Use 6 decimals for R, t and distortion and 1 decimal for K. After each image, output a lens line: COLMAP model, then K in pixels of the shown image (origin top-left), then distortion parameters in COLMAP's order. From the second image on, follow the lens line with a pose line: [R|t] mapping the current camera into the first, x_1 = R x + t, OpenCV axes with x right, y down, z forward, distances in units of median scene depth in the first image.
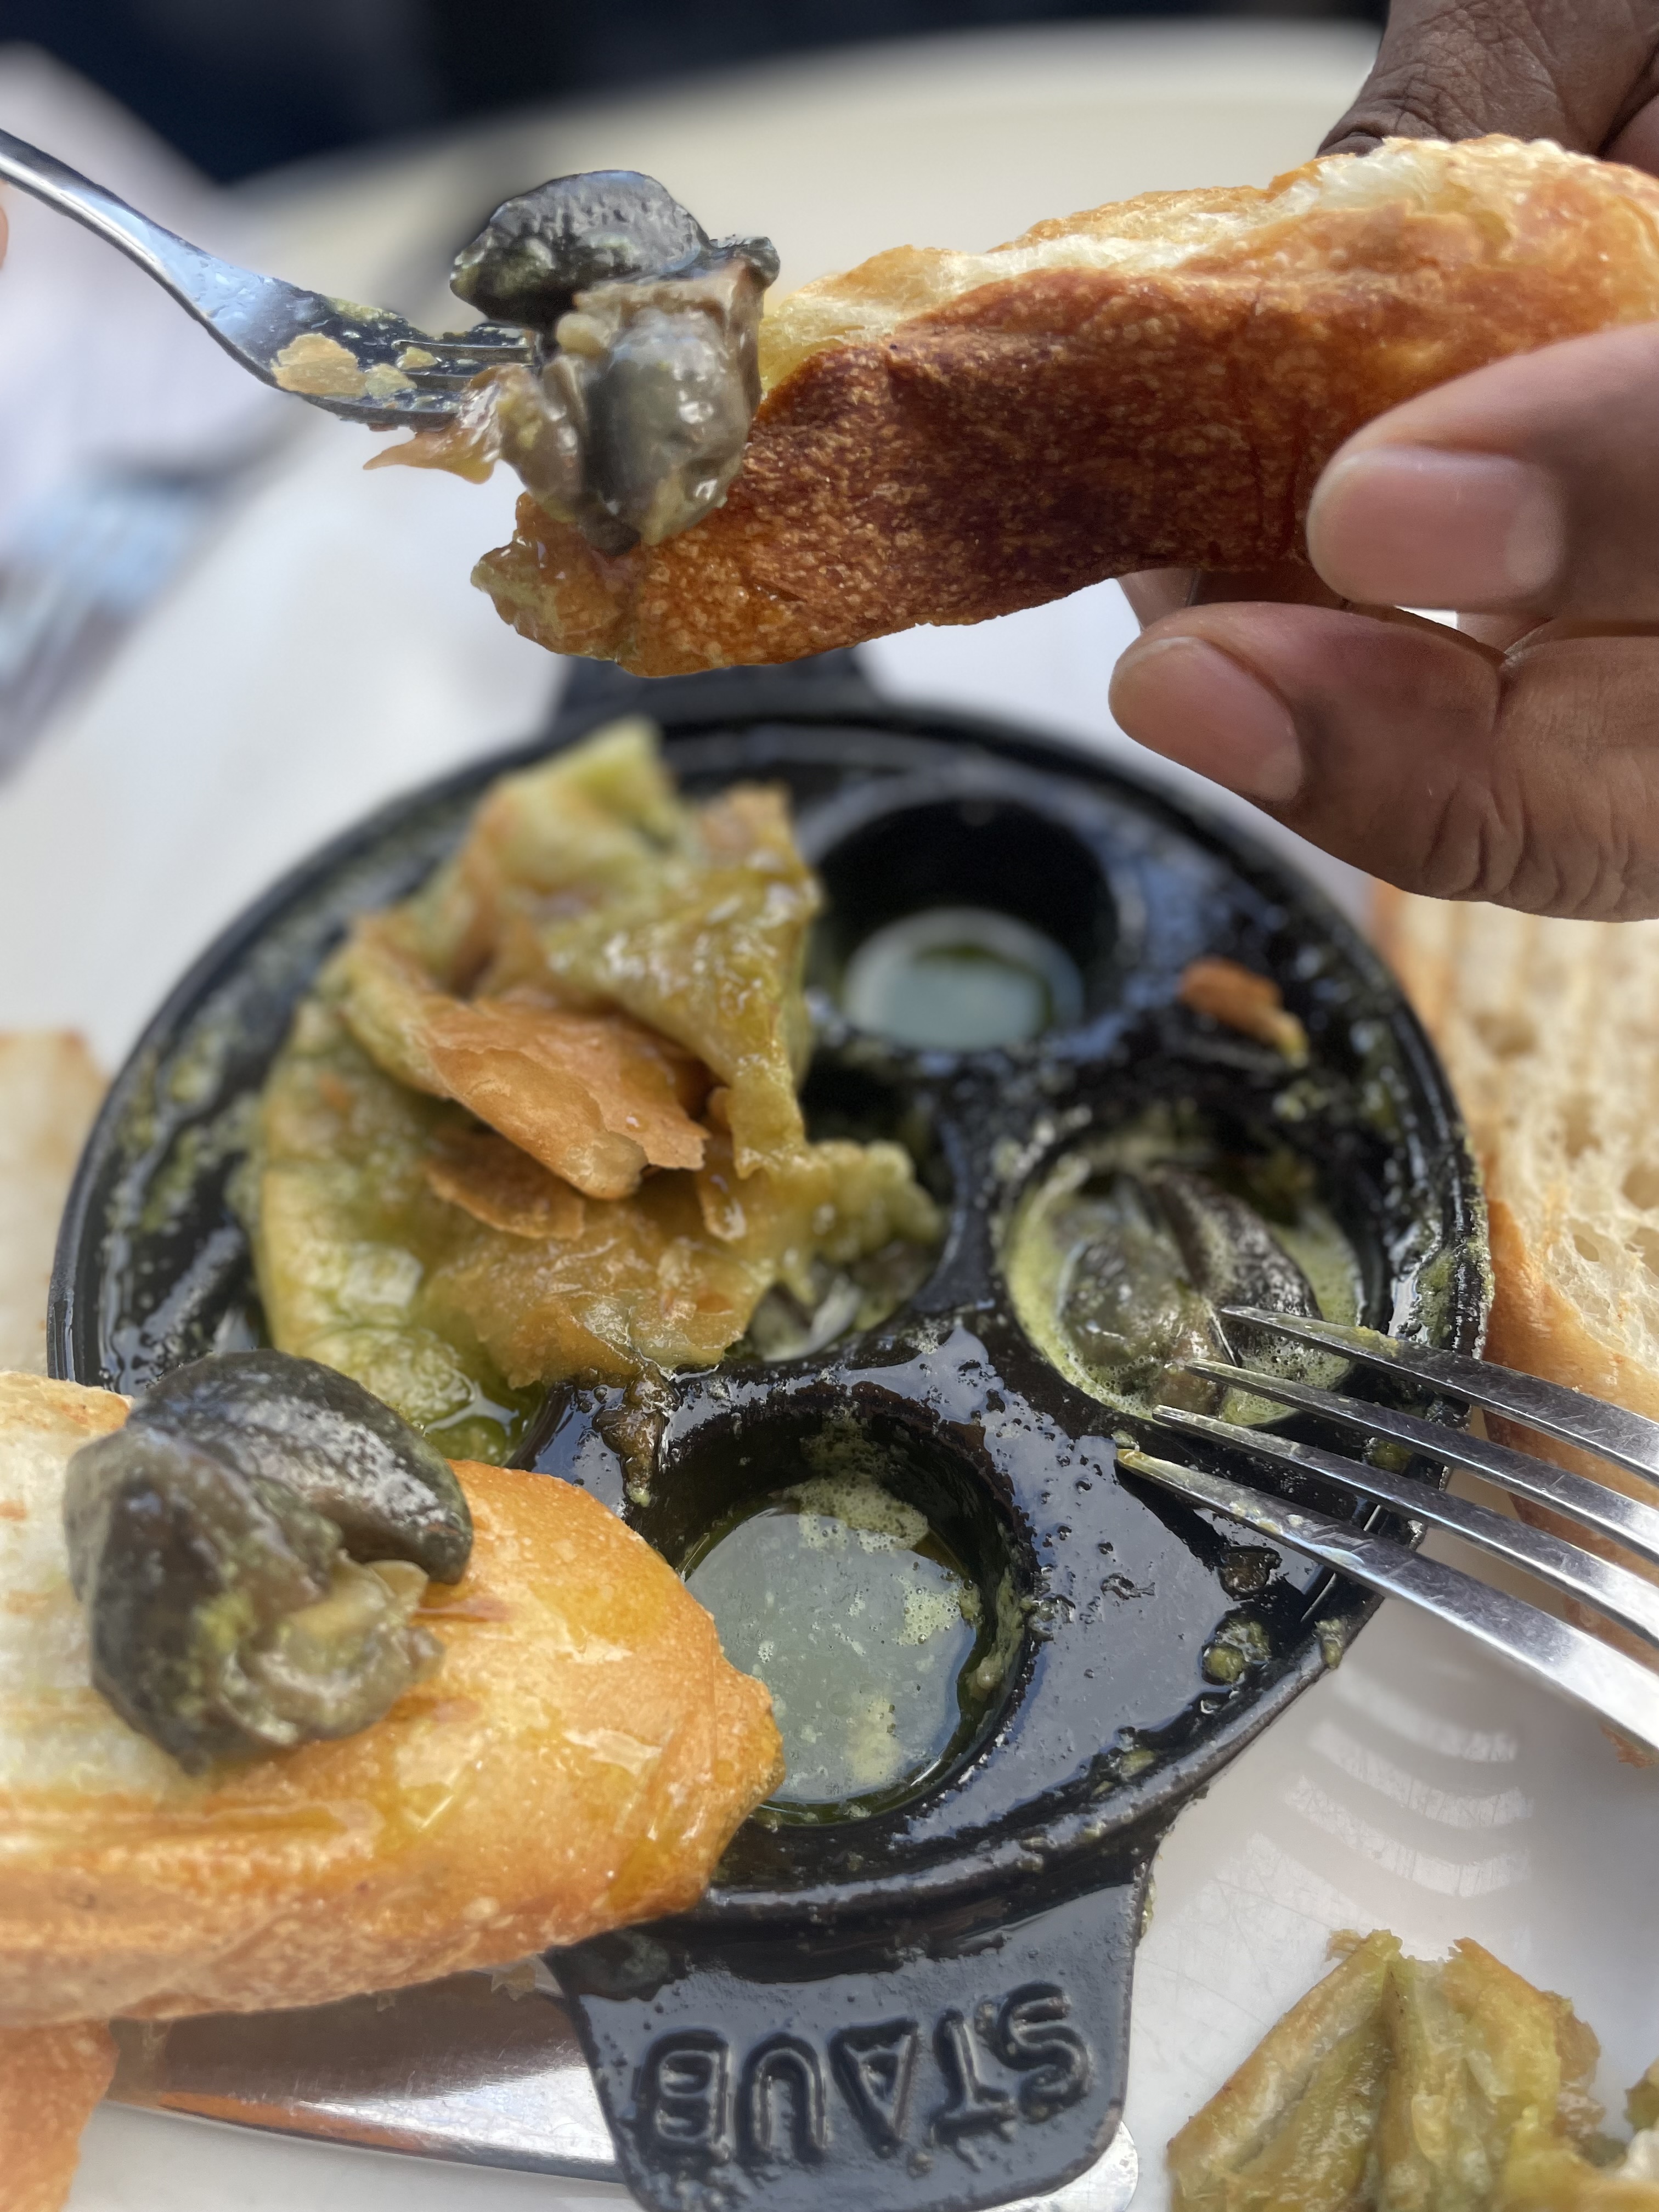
lens RADIAL K [[1694.4, 0, 834.4], [0, 1694.4, 1108.5], [0, 0, 1]] dist [0.028105, -0.003474]
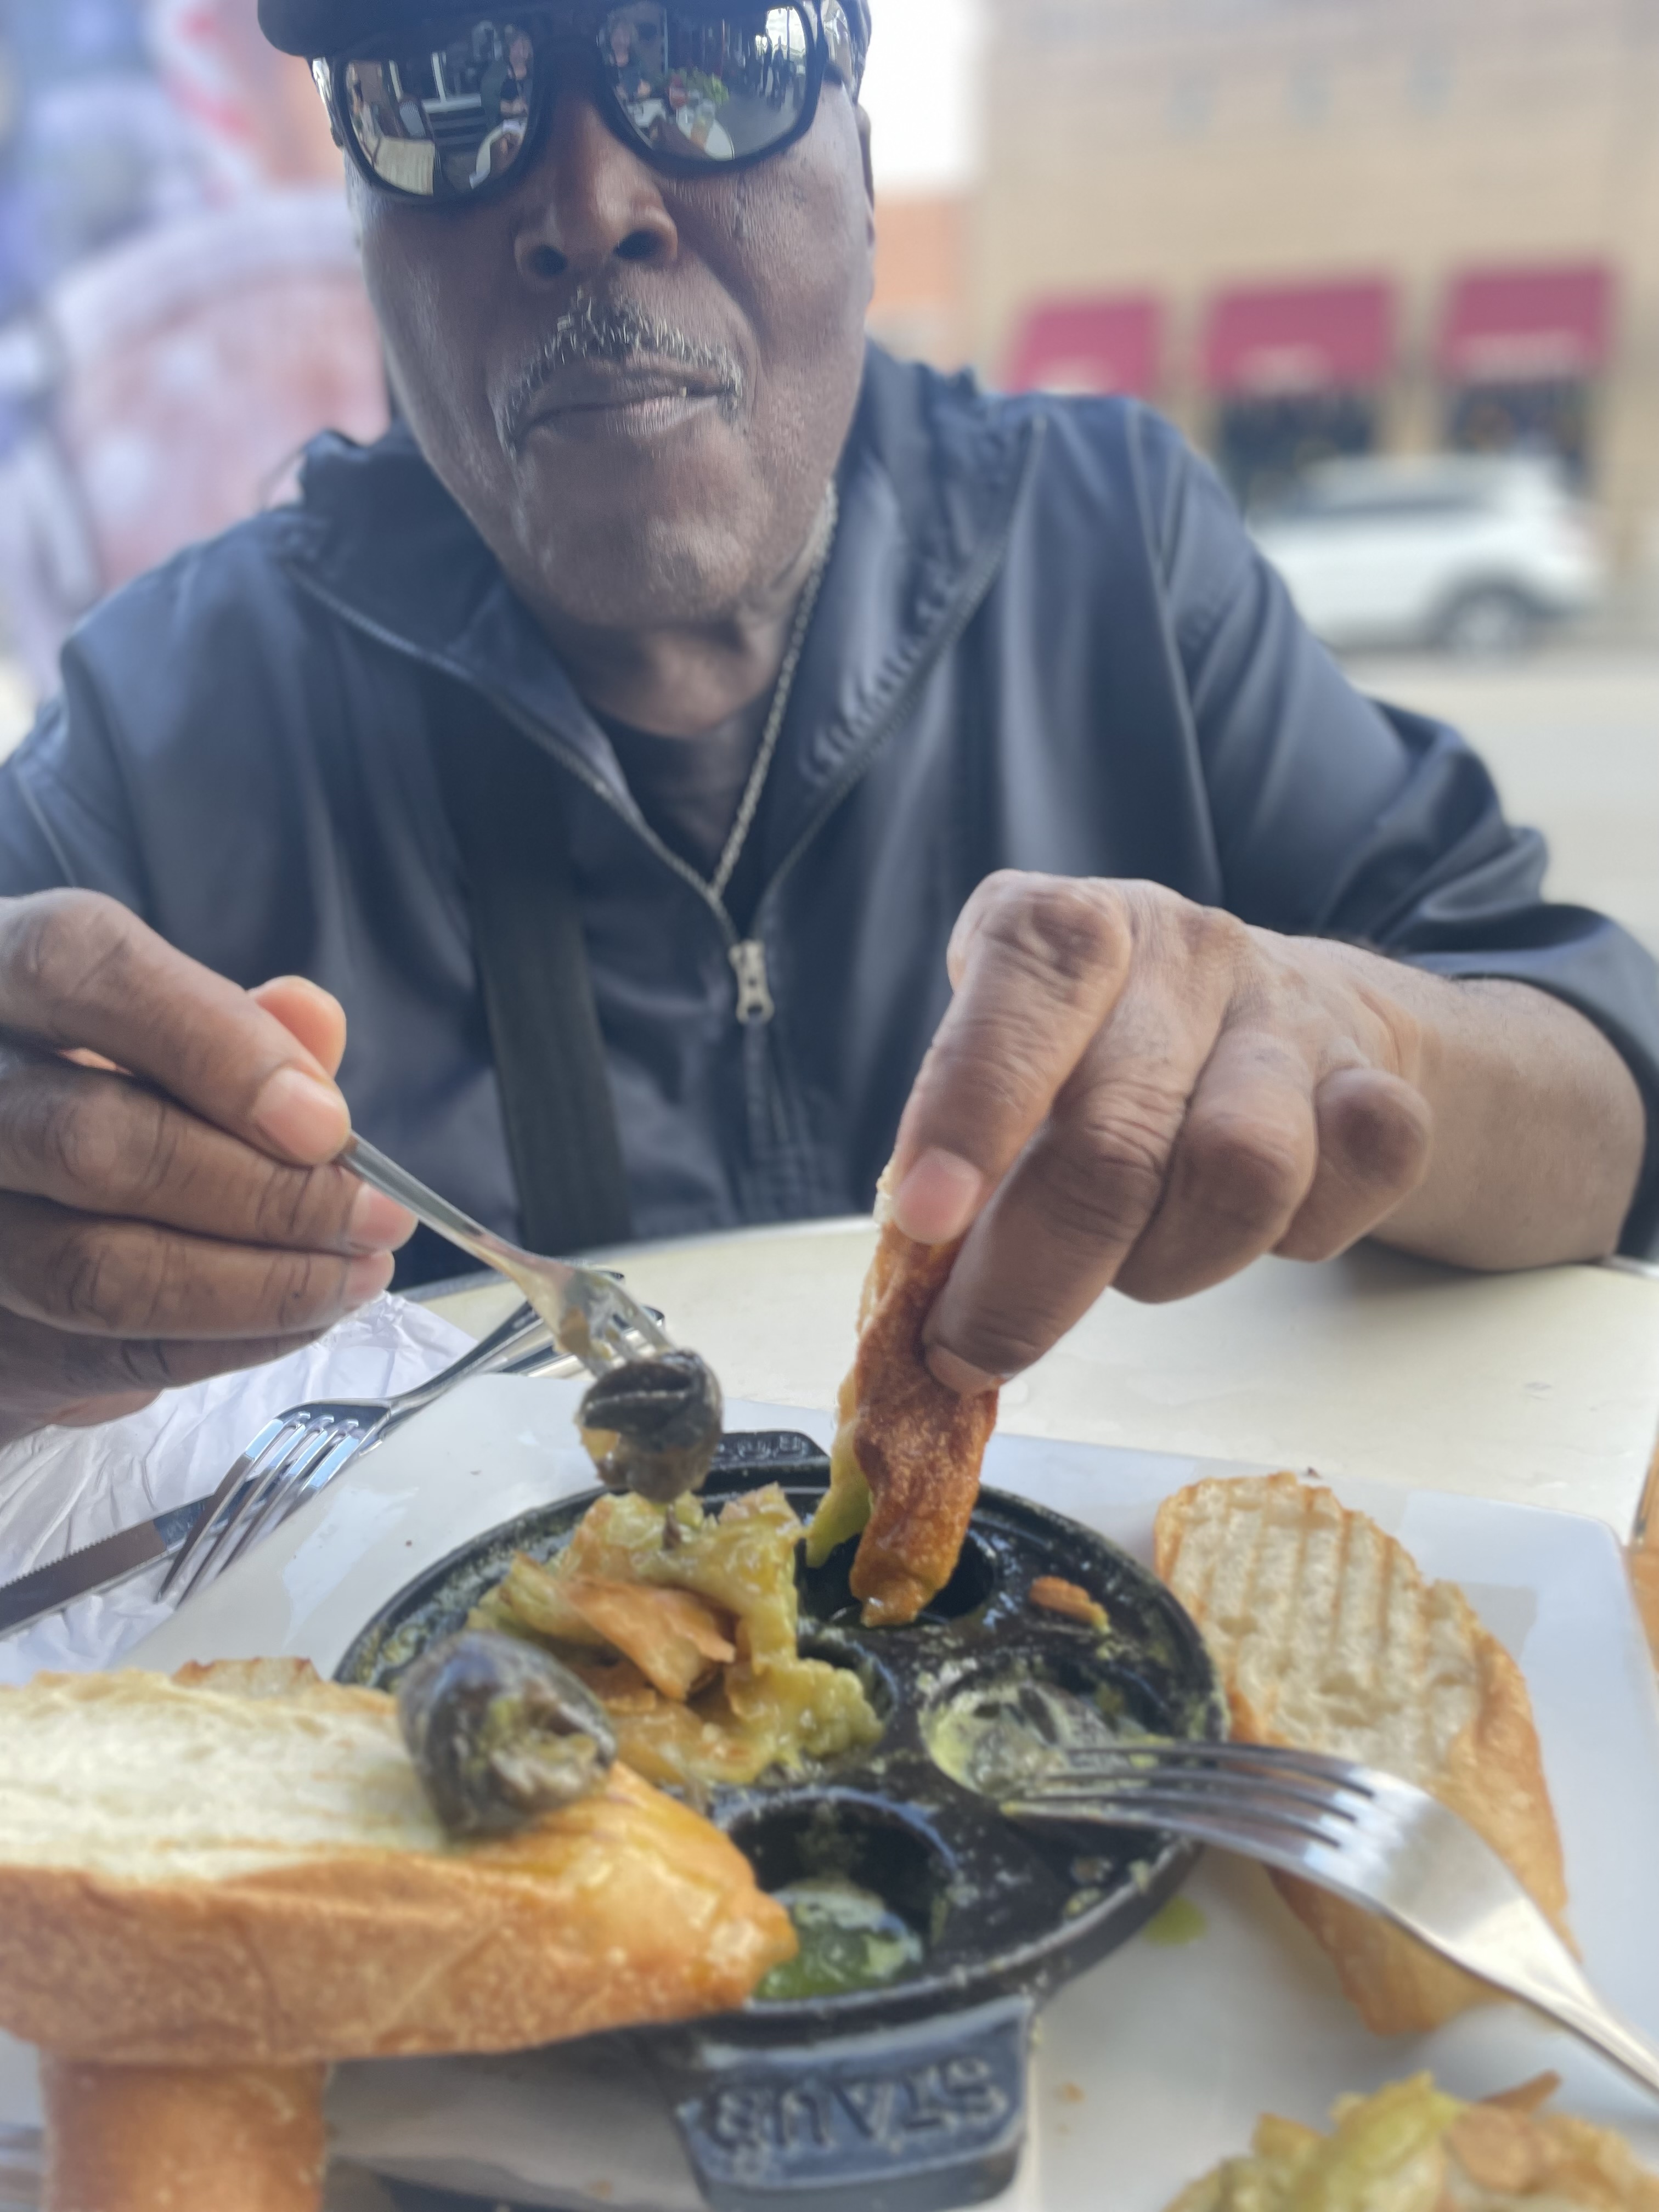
lens RADIAL K [[1694.4, 0, 828.5], [0, 1694.4, 1100.5], [0, 0, 1]] dist [0.028105, -0.003474]
pose [[0.999382, -0.000314, 0.035164, -0.041292], [0.022698, 0.769529, -0.638208, 0.609726], [-0.026859, 0.638612, 0.769060, -0.534682]]
